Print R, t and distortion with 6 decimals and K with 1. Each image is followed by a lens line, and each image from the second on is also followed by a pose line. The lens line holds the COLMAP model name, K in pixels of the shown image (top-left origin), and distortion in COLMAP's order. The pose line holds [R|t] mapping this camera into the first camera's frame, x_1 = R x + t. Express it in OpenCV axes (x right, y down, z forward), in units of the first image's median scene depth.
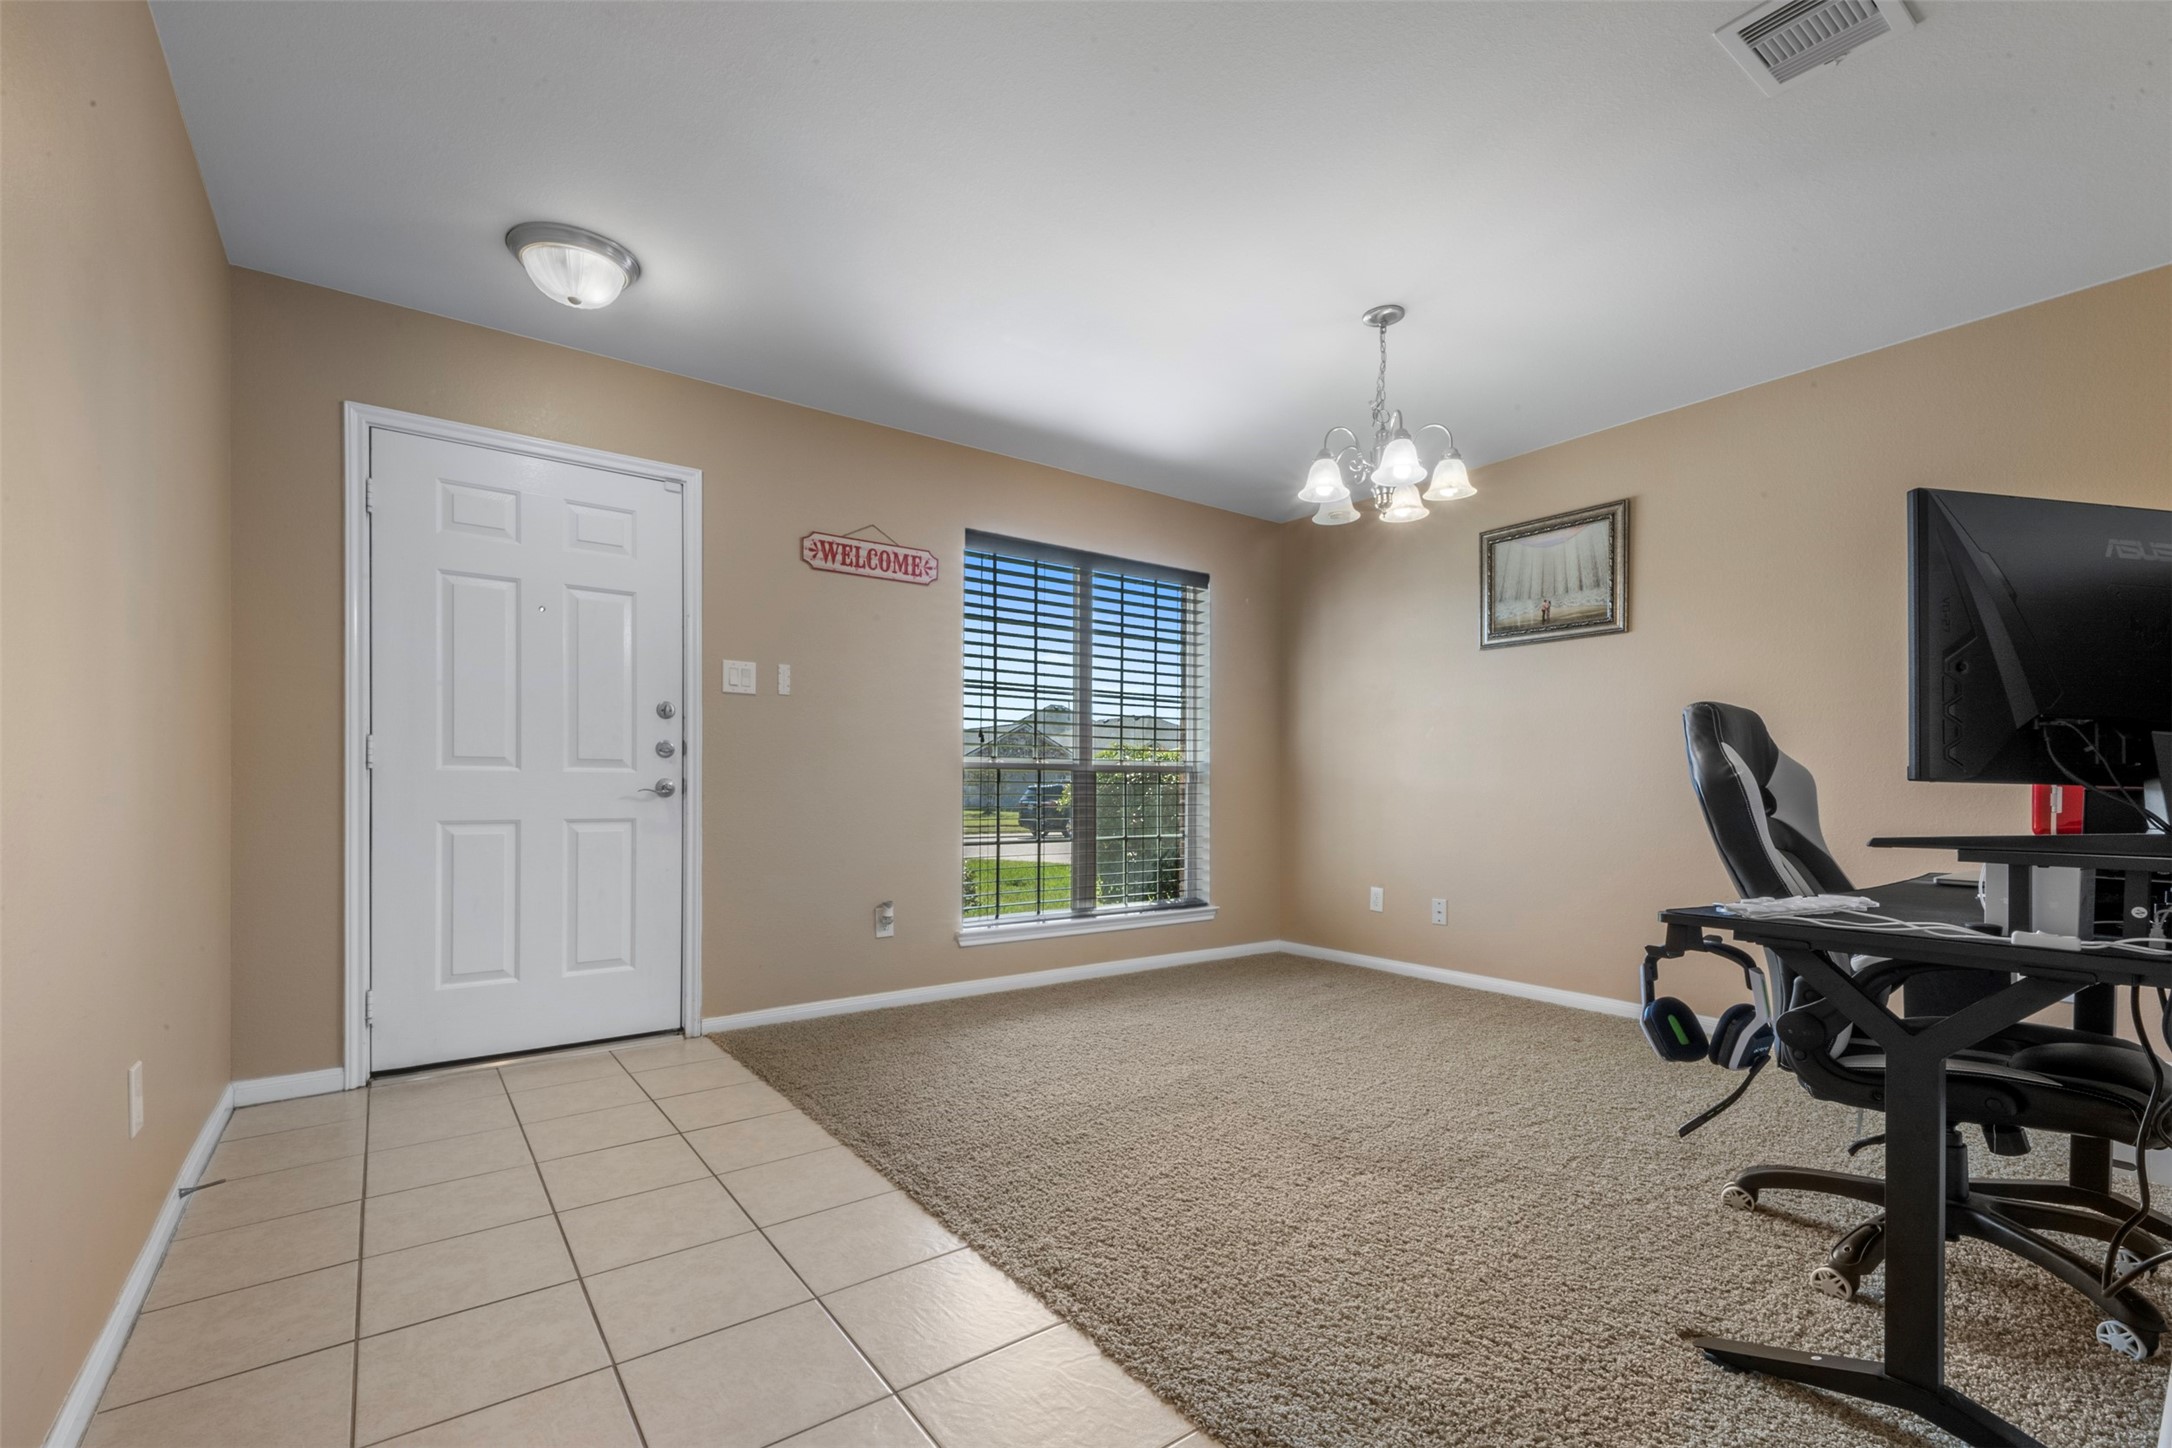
lens RADIAL K [[941.6, 0, 1086.0], [0, 941.6, 791.3], [0, 0, 1]] dist [0.000271, -0.000143]
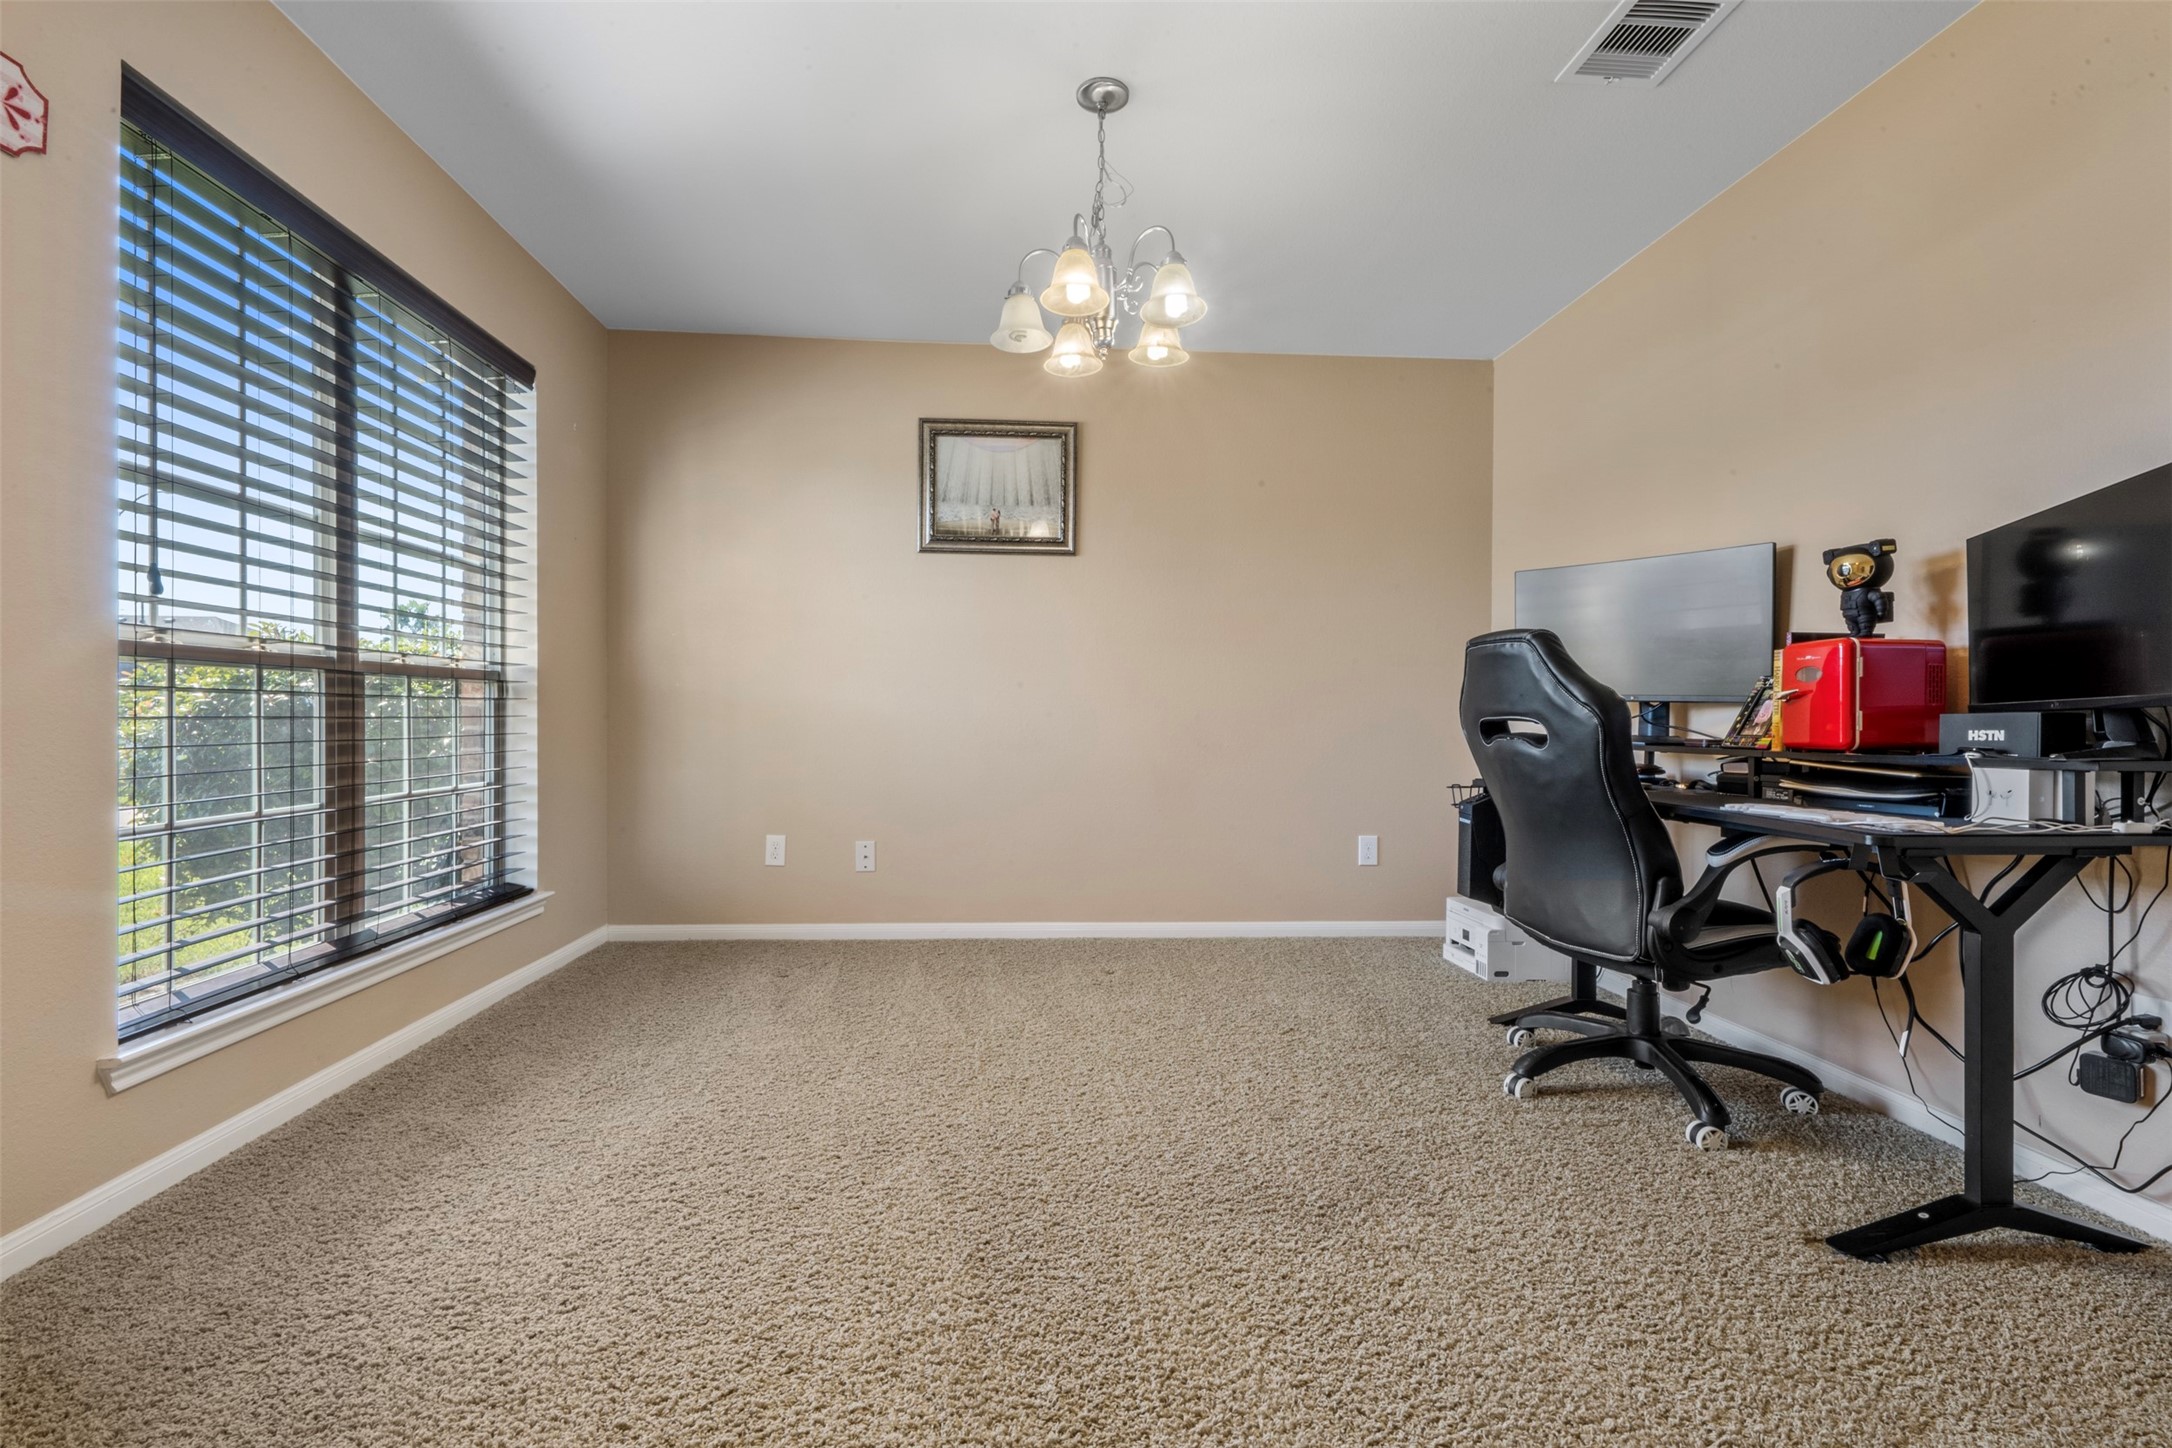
lens RADIAL K [[931.4, 0, 1086.0], [0, 931.4, 724.0], [0, 0, 1]] dist [0.003199, 0.000284]
pose [[0.537267, -0.005164, 0.843396, -0.238941], [-0.004597, 0.999948, 0.009050, 0.001135], [-0.843400, -0.008739, 0.537216, 0.418292]]
